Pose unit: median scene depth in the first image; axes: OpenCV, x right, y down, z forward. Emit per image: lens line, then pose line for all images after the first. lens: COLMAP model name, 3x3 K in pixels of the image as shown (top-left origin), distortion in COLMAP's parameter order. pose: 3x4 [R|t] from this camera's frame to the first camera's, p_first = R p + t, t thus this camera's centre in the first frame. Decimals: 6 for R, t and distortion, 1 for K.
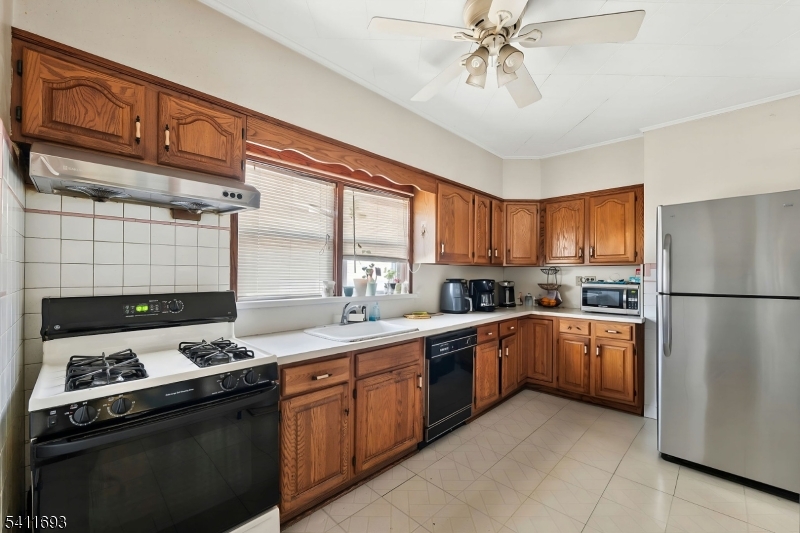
lens RADIAL K [[325.0, 0, 400.0], [0, 325.0, 266.5], [0, 0, 1]] dist [-0.023559, 0.000073]
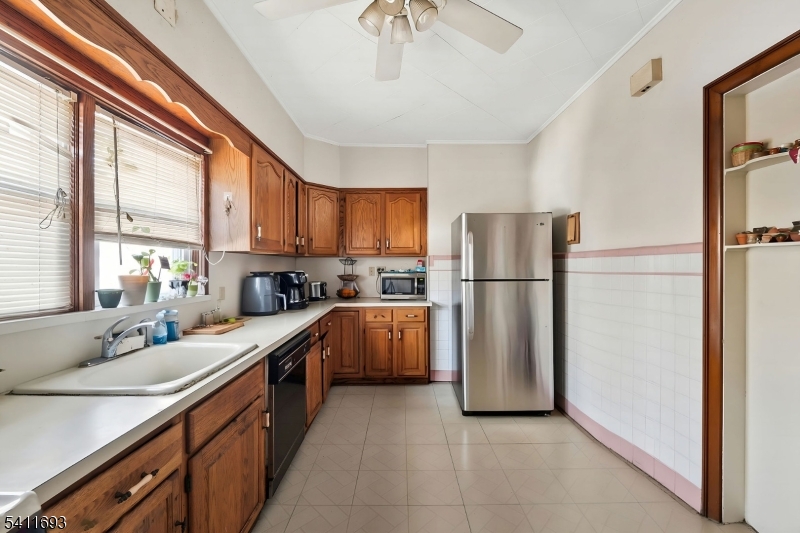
lens RADIAL K [[325.0, 0, 400.0], [0, 325.0, 266.5], [0, 0, 1]] dist [-0.023559, 0.000073]
pose [[0.703084, -0.010752, 0.711026, -0.163801], [-0.009368, 0.999659, 0.024380, 0.003115], [-0.711045, -0.023802, 0.702743, 0.225039]]
